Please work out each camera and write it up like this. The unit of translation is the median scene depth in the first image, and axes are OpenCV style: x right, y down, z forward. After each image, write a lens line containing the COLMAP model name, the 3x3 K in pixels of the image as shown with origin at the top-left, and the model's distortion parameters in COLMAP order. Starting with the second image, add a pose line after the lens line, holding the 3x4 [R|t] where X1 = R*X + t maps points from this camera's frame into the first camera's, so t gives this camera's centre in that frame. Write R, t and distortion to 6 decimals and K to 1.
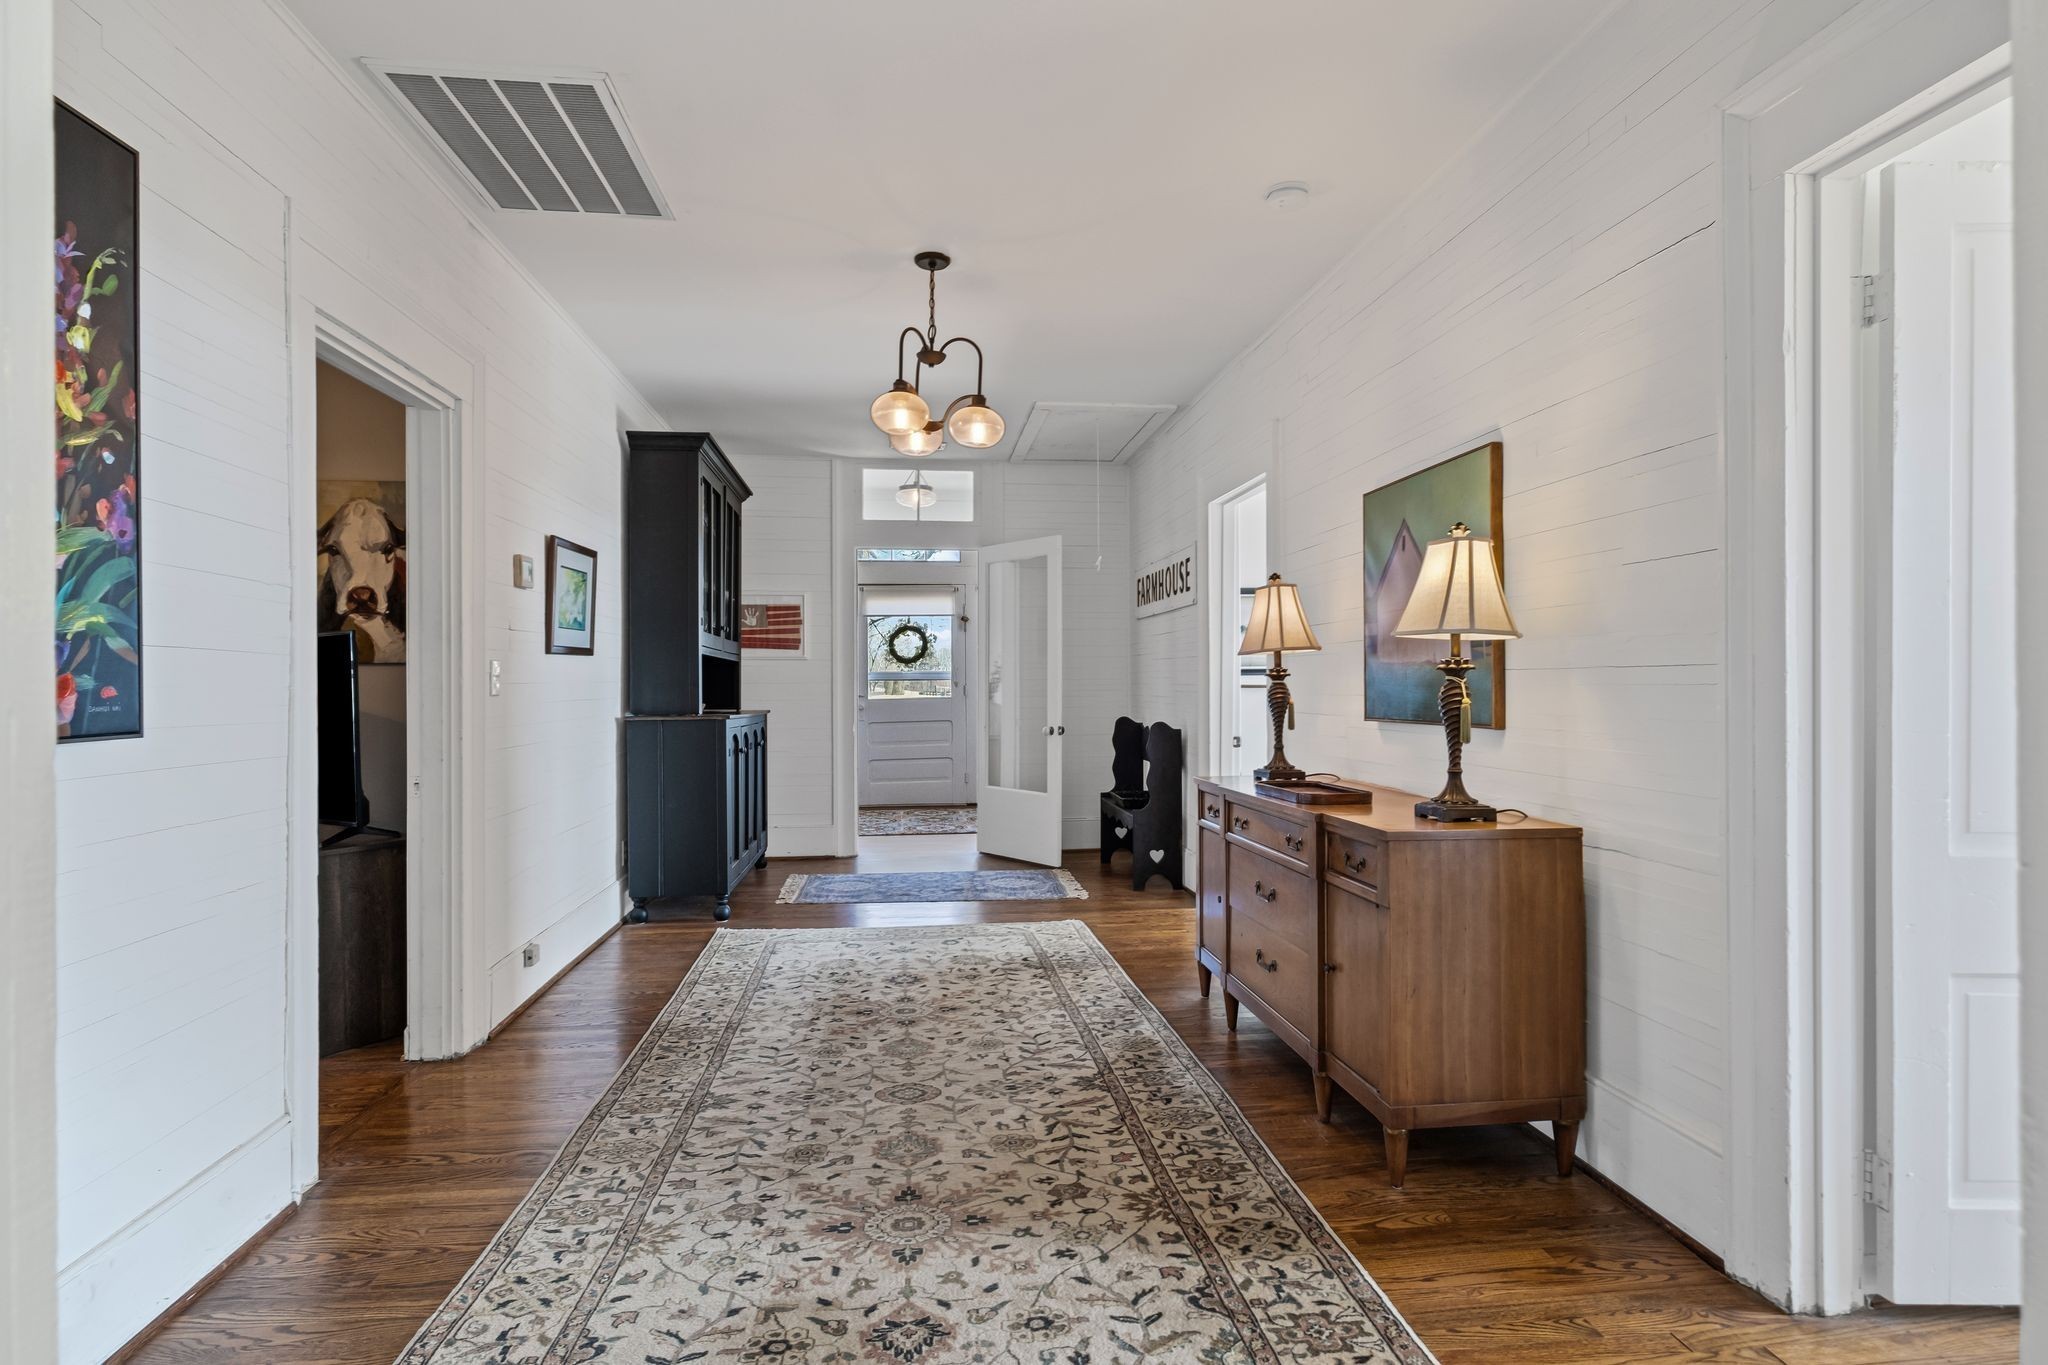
lens RADIAL K [[881.9, 0, 1020.3], [0, 881.9, 686.8], [0, 0, 1]] dist [-0.030897, -0.000308]
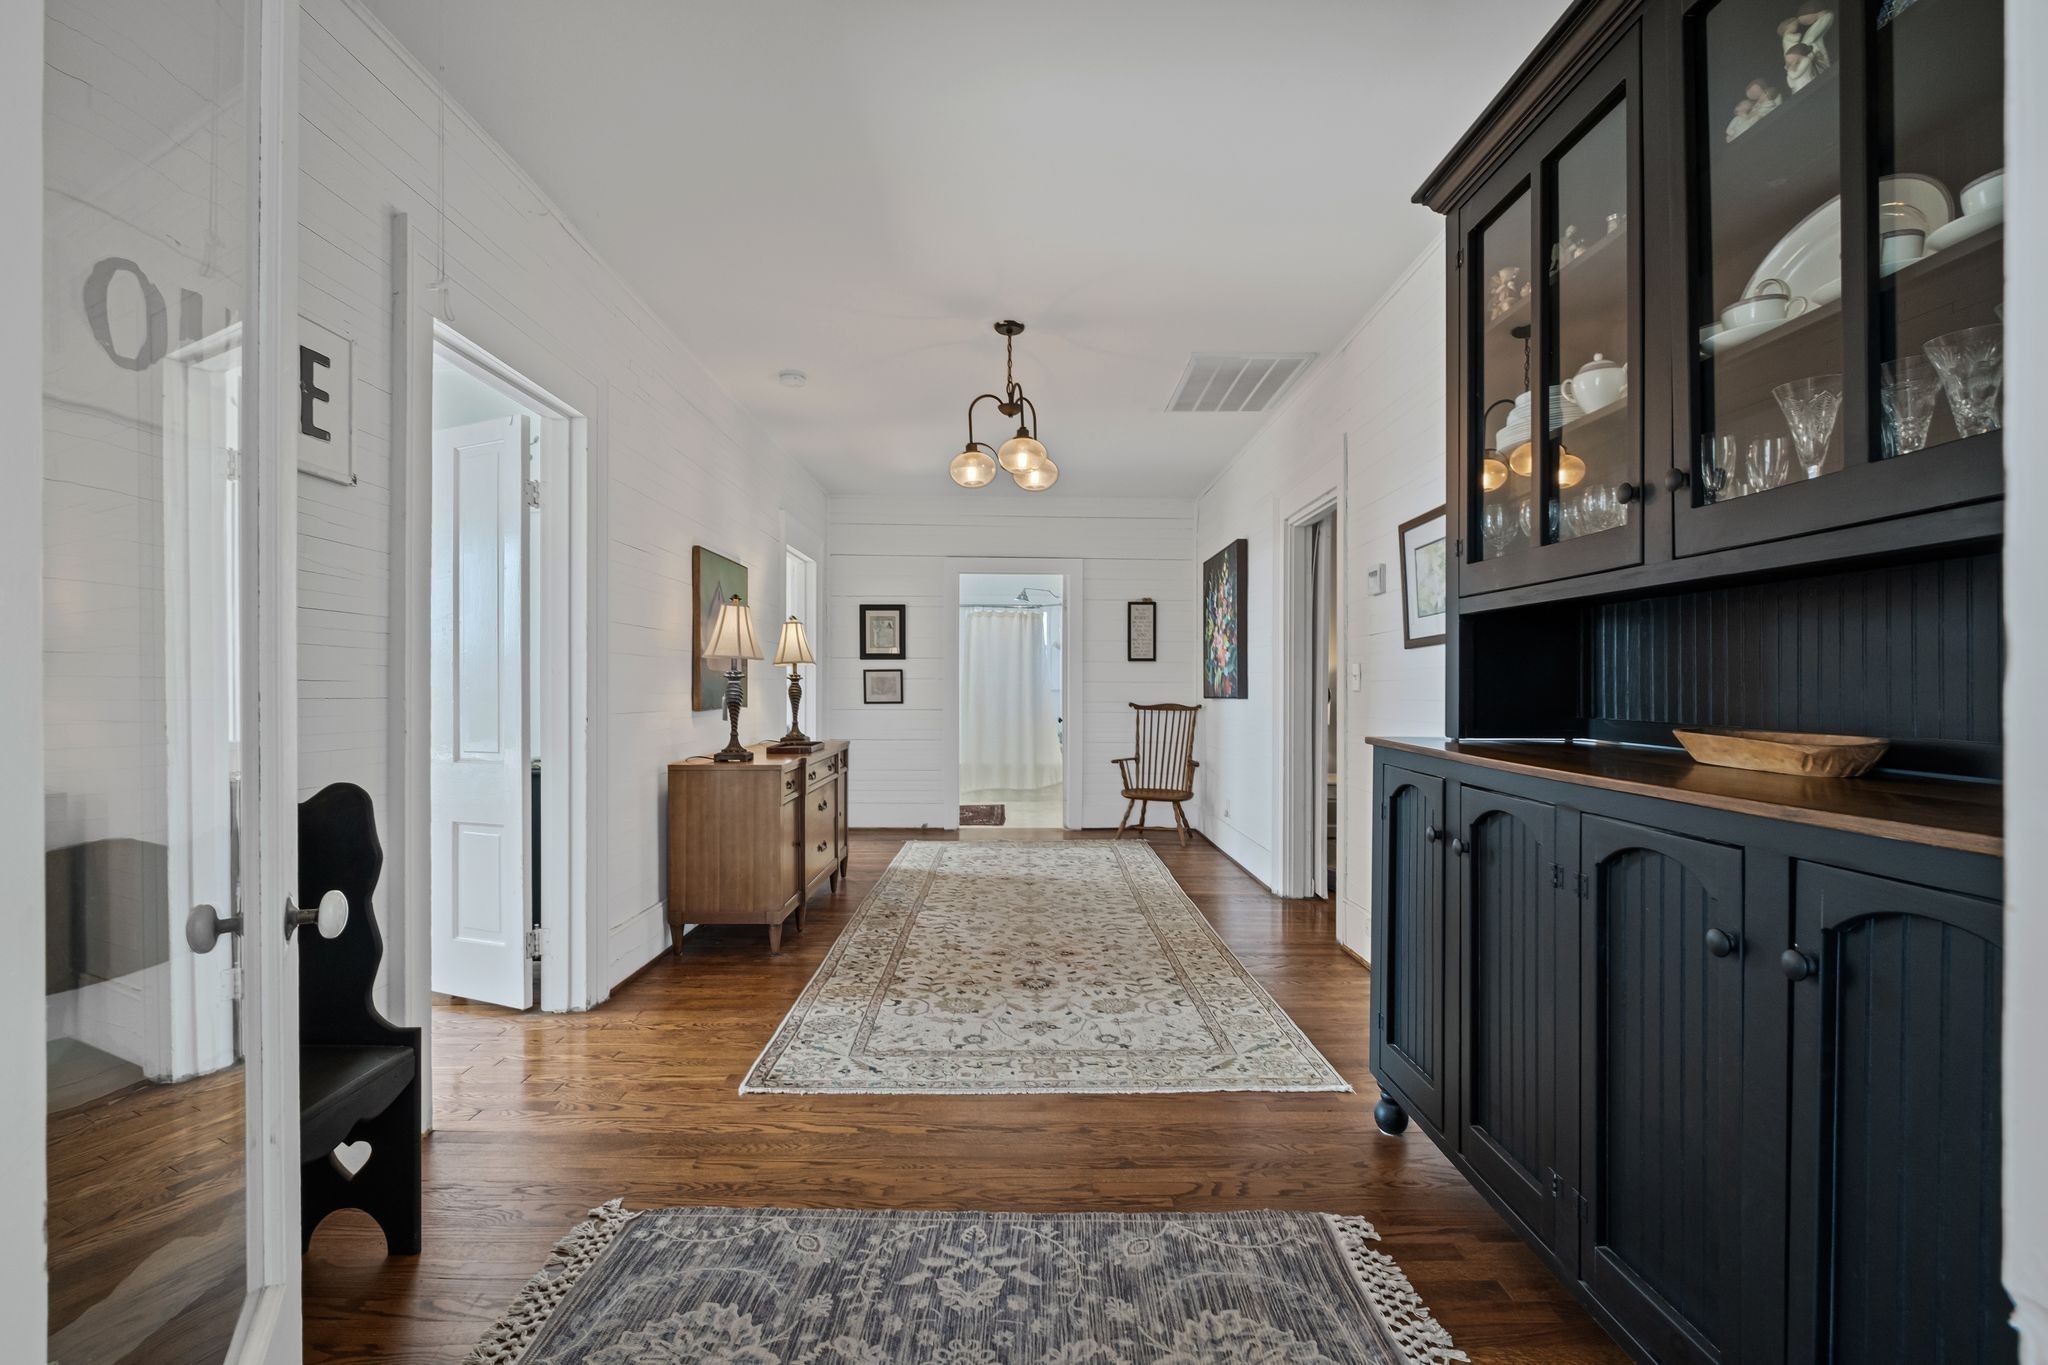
lens RADIAL K [[881.9, 0, 1023.5], [0, 881.9, 686.9], [0, 0, 1]] dist [-0.030897, -0.000308]
pose [[-0.991928, 0.003205, 0.126763, -0.247994], [0.003434, 0.999993, 0.001586, 0.000376], [-0.126757, 0.002008, -0.991932, 2.011585]]
